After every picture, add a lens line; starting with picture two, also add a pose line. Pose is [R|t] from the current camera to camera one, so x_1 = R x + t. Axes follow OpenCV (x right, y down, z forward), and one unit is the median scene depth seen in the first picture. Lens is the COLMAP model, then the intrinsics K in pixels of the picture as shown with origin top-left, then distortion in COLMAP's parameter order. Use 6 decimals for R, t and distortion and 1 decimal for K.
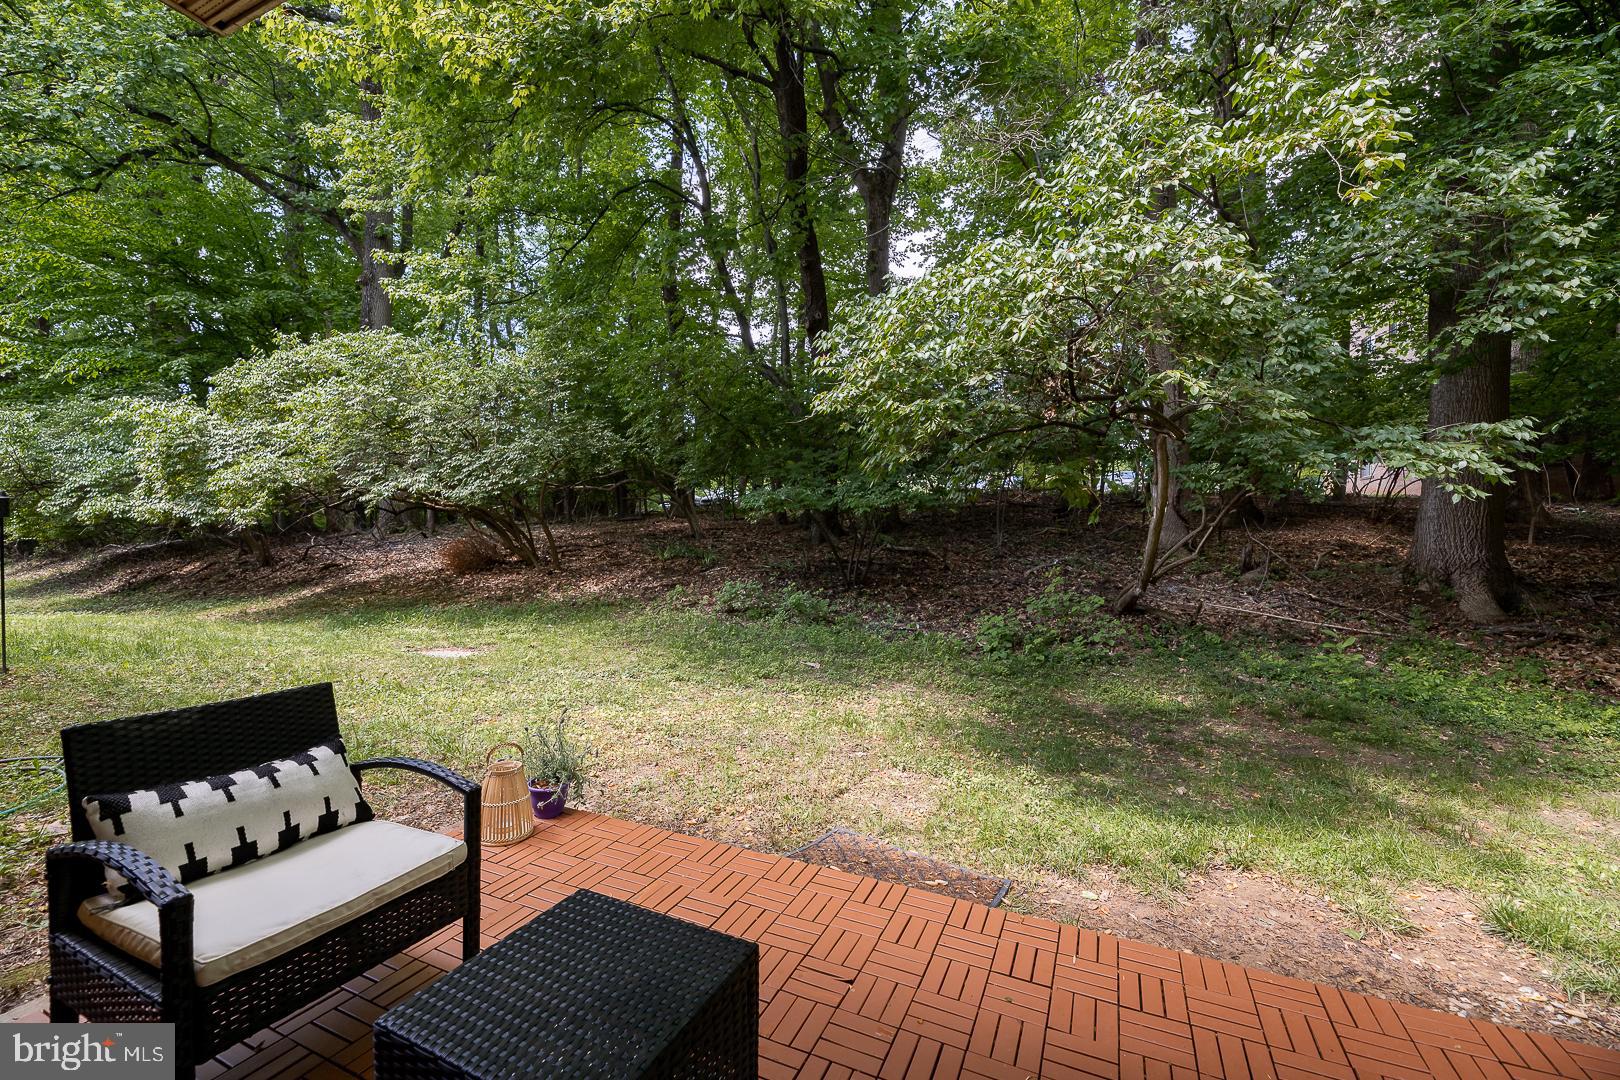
lens RADIAL K [[655.9, 0, 810.0], [0, 655.9, 540.0], [0, 0, 1]] dist [-0.010748, 0.000158]
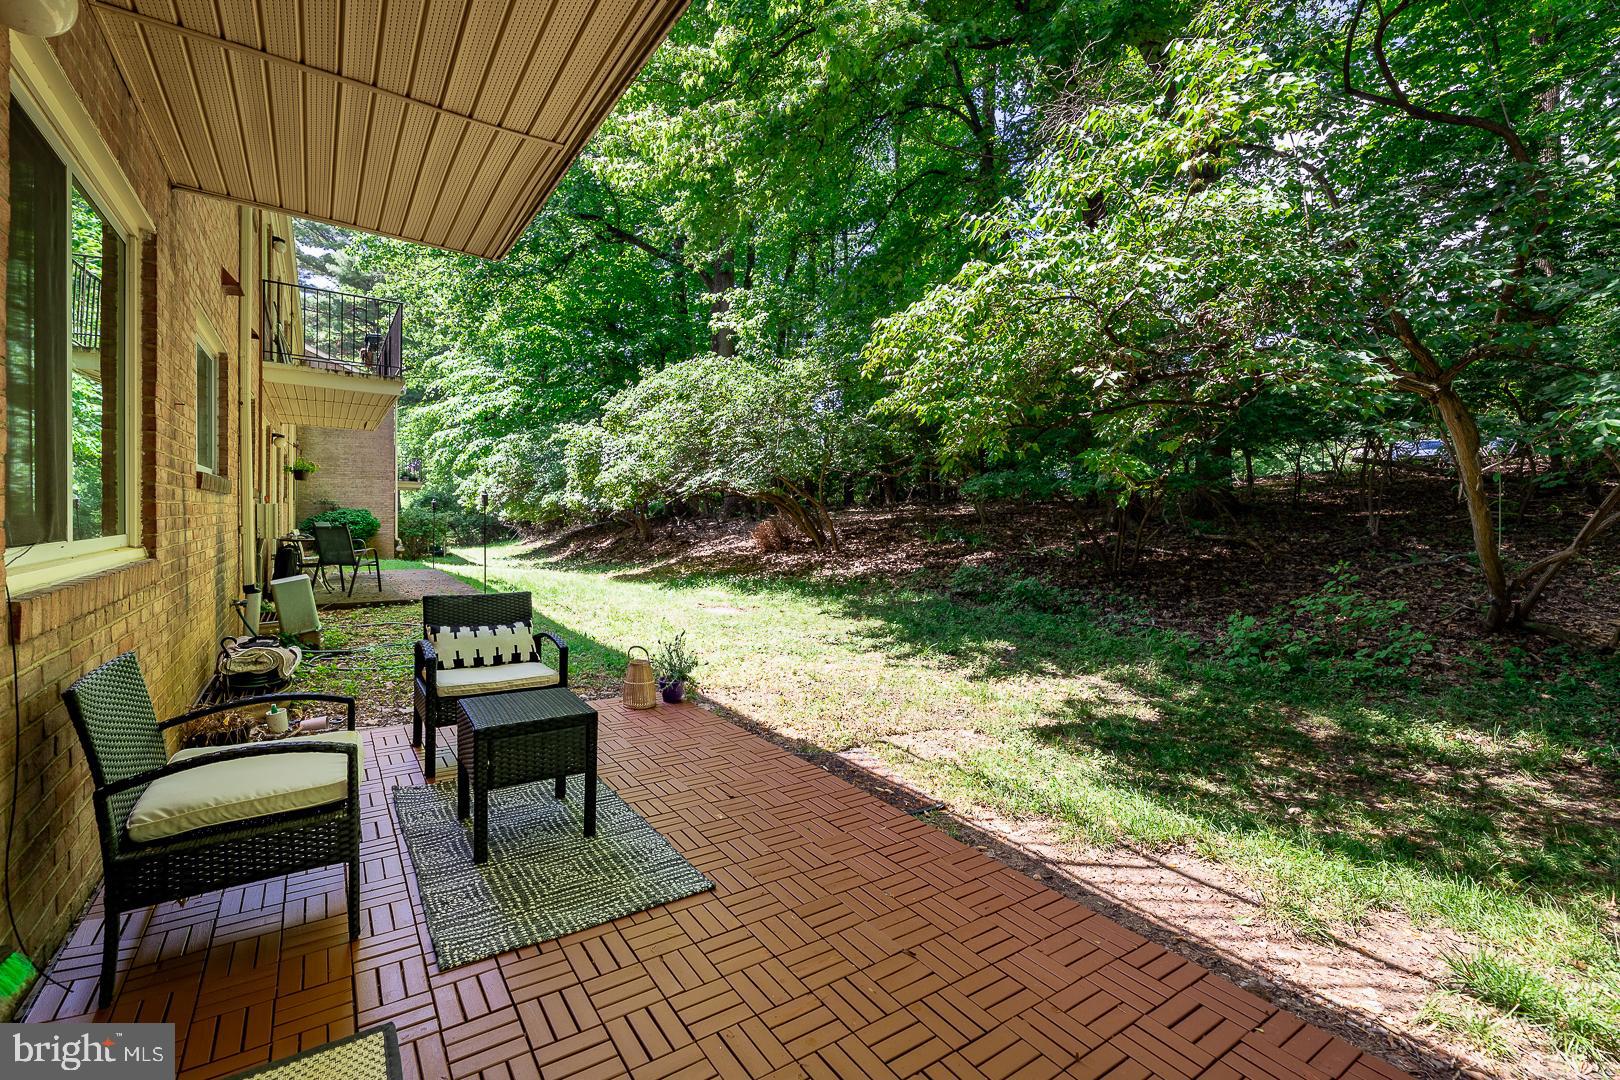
lens RADIAL K [[691.6, 0, 773.1], [0, 691.6, 514.5], [0, 0, 1]] dist [-0.000764, 0.000133]
pose [[0.847895, 0.002282, -0.530159, 0.179130], [-0.011248, 0.999843, -0.013686, 0.001425], [0.530045, 0.017568, 0.847787, -0.067832]]
